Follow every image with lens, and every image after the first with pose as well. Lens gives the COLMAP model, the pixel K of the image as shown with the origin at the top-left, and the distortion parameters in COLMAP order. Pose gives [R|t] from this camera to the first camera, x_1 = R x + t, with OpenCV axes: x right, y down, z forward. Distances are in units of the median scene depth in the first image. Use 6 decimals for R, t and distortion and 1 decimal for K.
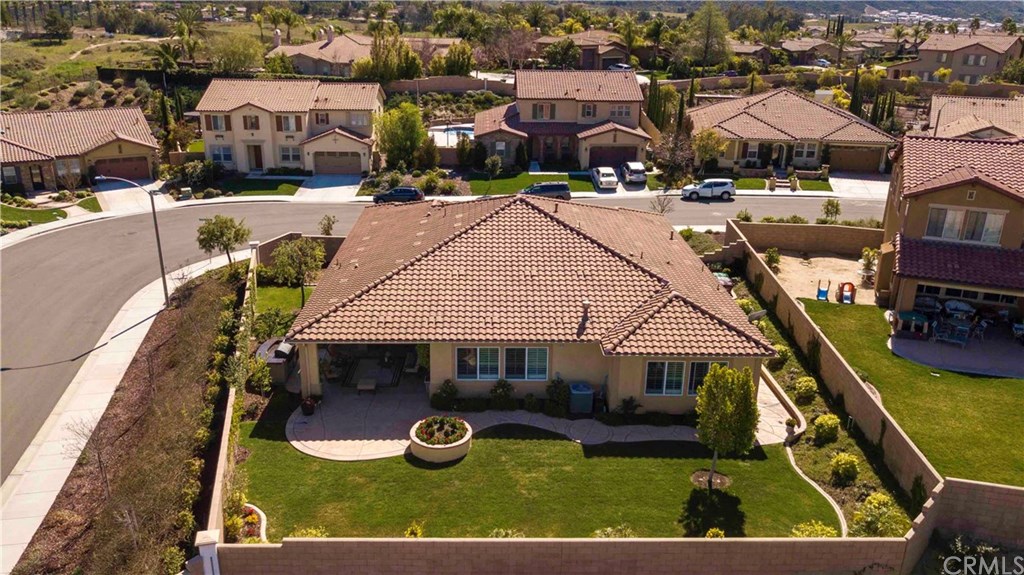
lens RADIAL K [[749.2, 0, 501.6], [0, 749.2, 299.3], [0, 0, 1]] dist [0.000564, -0.006213]
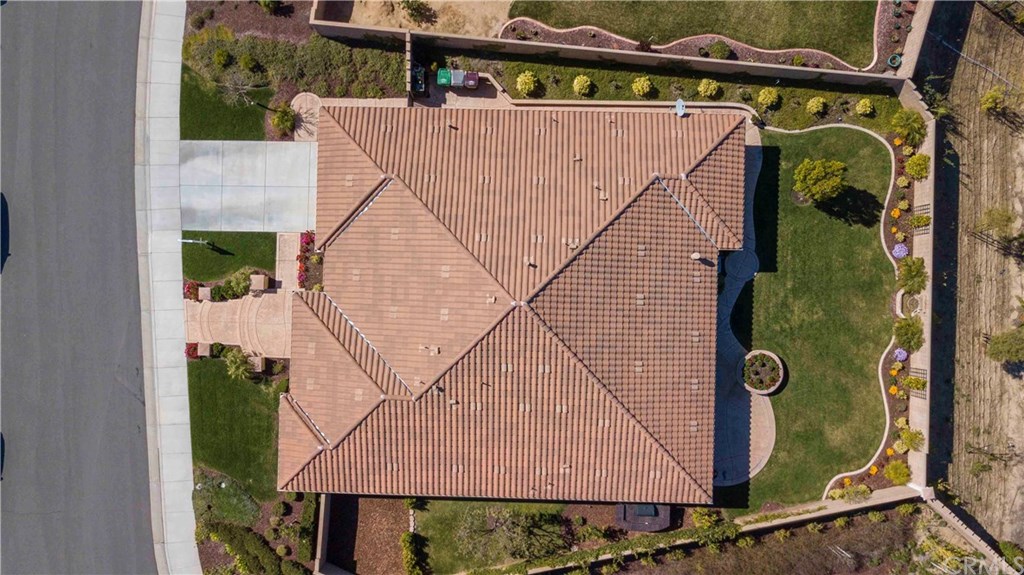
lens RADIAL K [[749.2, 0, 501.6], [0, 749.2, 299.3], [0, 0, 1]] dist [0.000564, -0.006213]
pose [[0.039368, -0.999223, 0.002131, 0.033450], [0.392125, 0.017411, 0.919747, -1.298321], [-0.919069, -0.035372, 0.392505, 0.891643]]
